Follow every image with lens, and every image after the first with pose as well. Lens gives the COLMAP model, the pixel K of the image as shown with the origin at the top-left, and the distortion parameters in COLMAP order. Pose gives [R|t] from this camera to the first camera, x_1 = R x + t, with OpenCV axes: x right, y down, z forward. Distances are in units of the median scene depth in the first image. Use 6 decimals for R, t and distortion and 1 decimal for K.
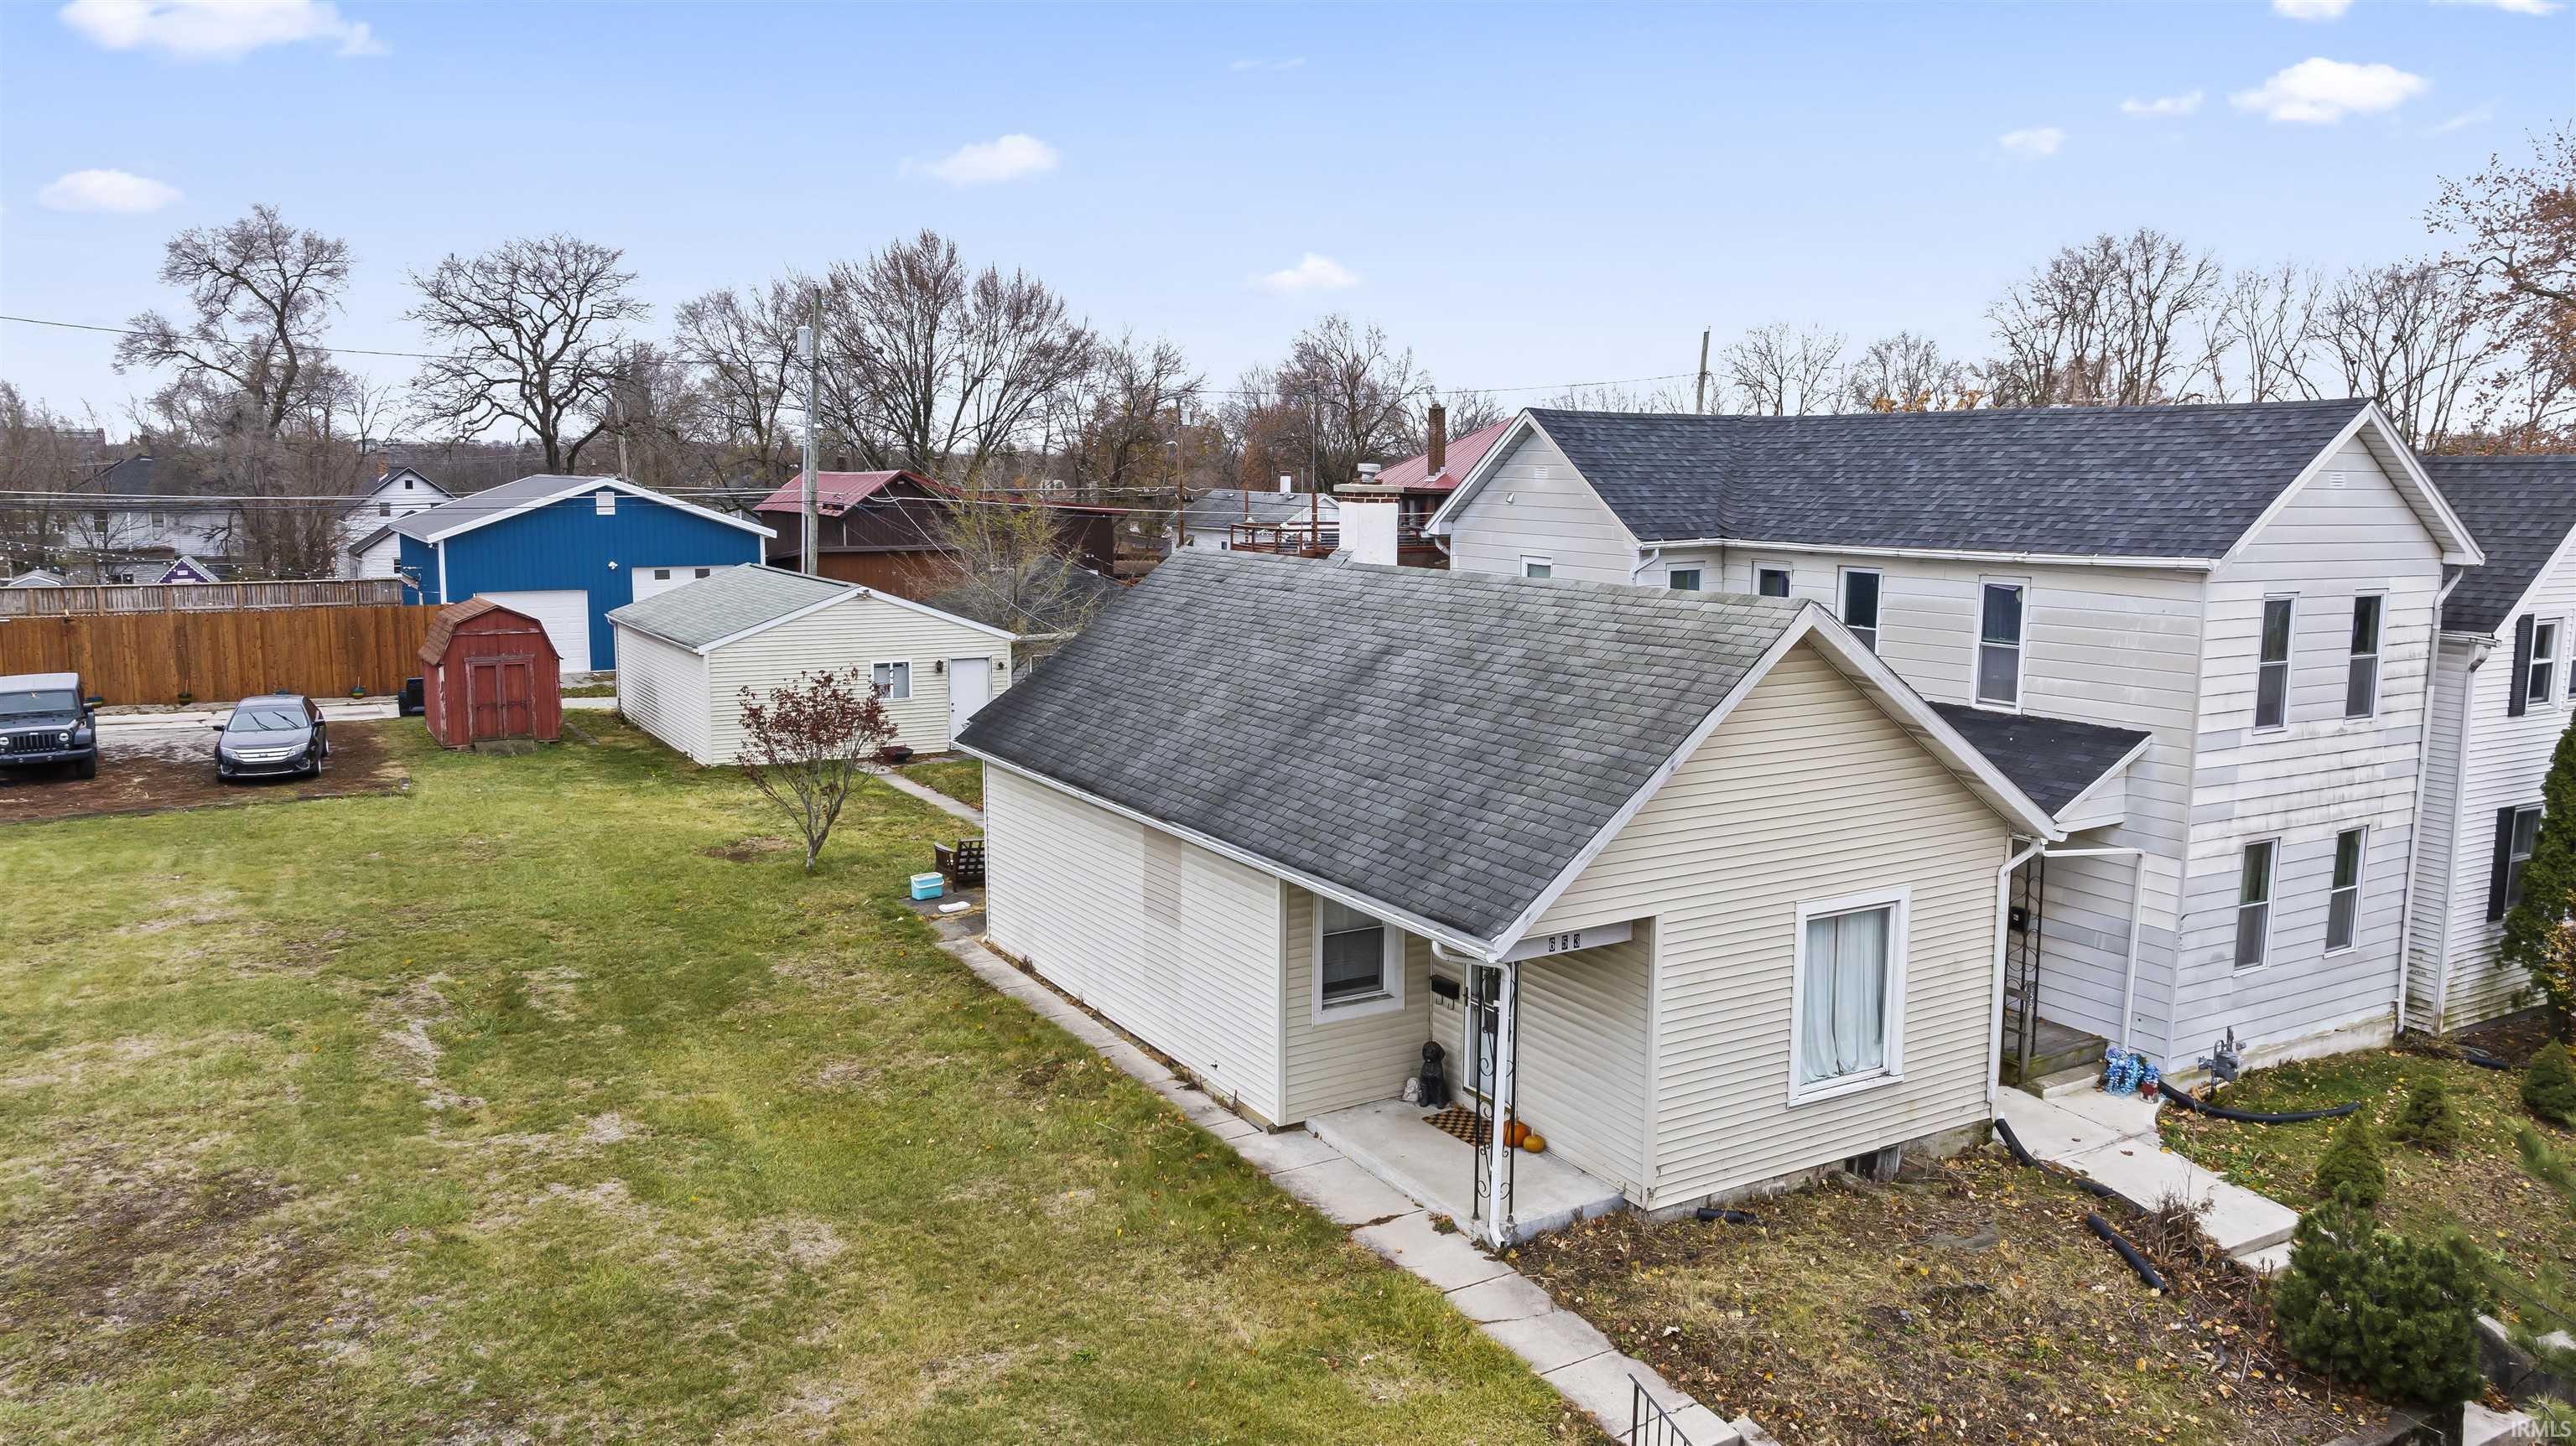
lens RADIAL K [[1818.1, 0, 1283.7], [0, 1818.1, 721.5], [0, 0, 1]] dist [-0.022603, 0.005576]
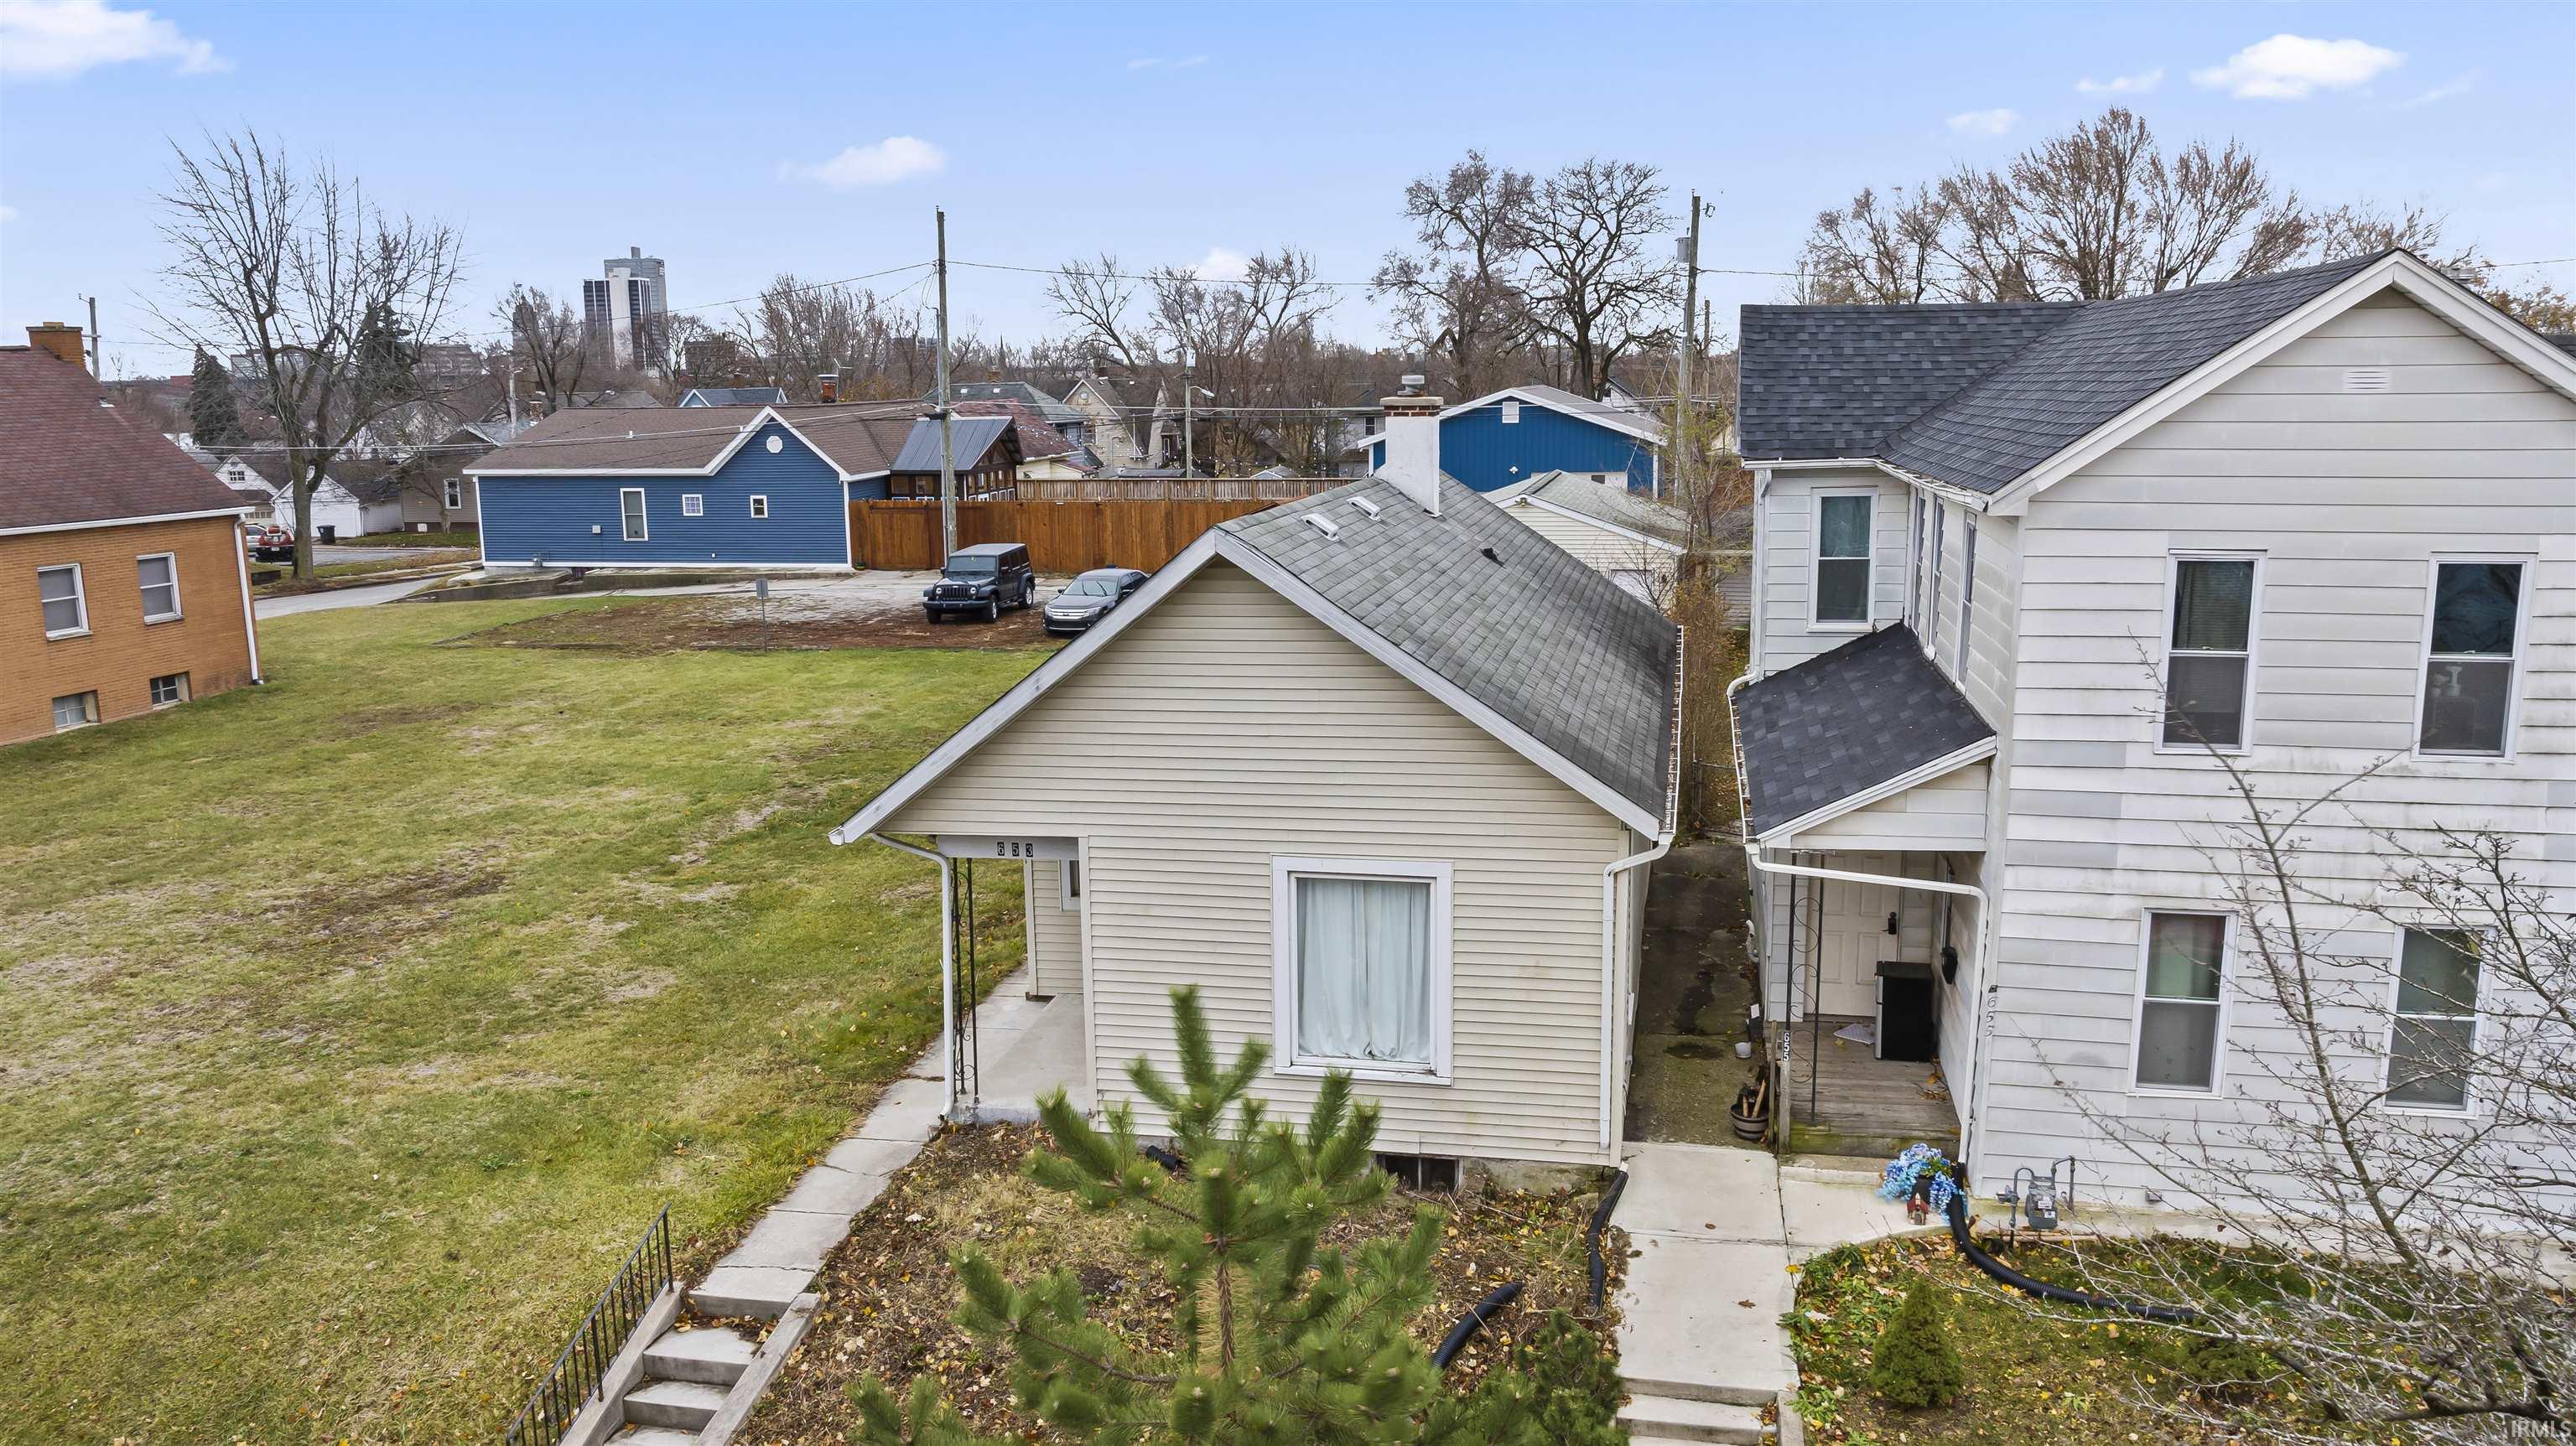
lens RADIAL K [[1830.9, 0, 1288.0], [0, 1830.9, 723.0], [0, 0, 1]] dist [-0.020163, 0.000319]
pose [[0.741111, 0.108534, -0.662552, 0.756222], [-0.074713, 0.994050, 0.079265, -0.034774], [0.667212, -0.009243, 0.744810, 0.262744]]
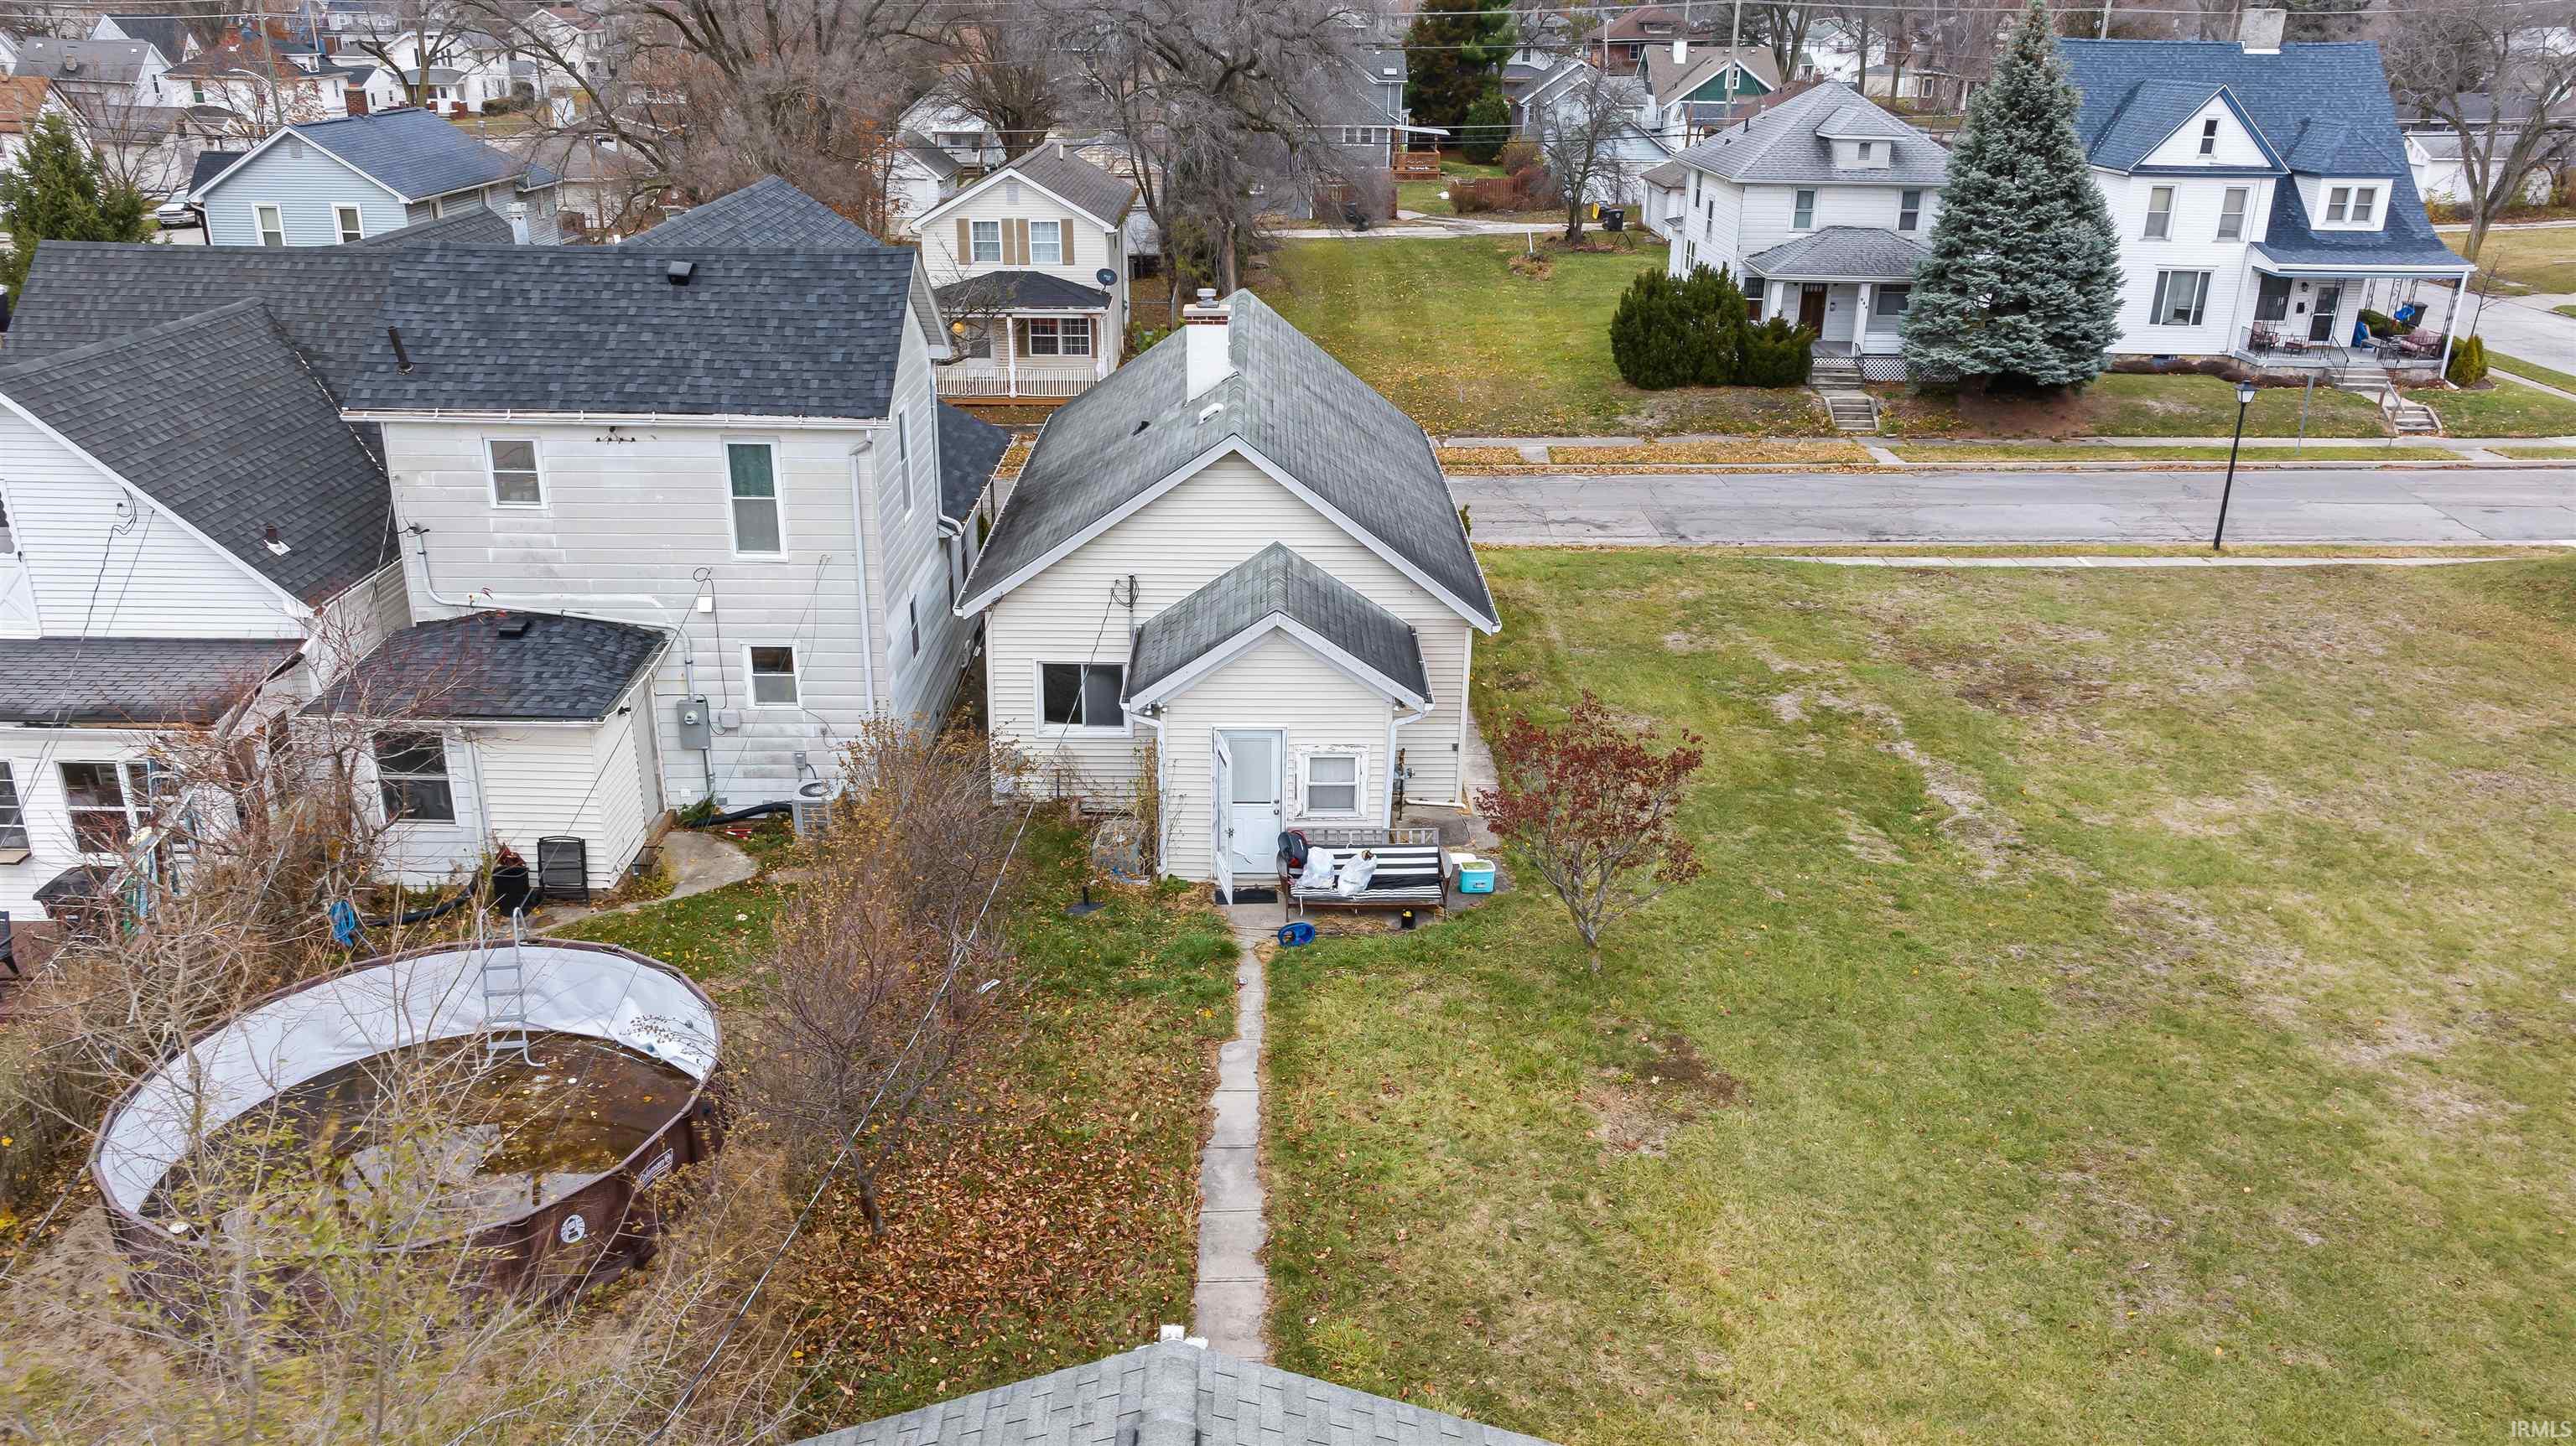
lens RADIAL K [[1818.1, 0, 1283.7], [0, 1818.1, 721.5], [0, 0, 1]] dist [-0.022603, 0.005576]
pose [[-0.863610, -0.200392, 0.462624, -0.680753], [0.053862, 0.875688, 0.479865, -0.521565], [-0.501275, 0.439334, -0.745459, 2.252507]]
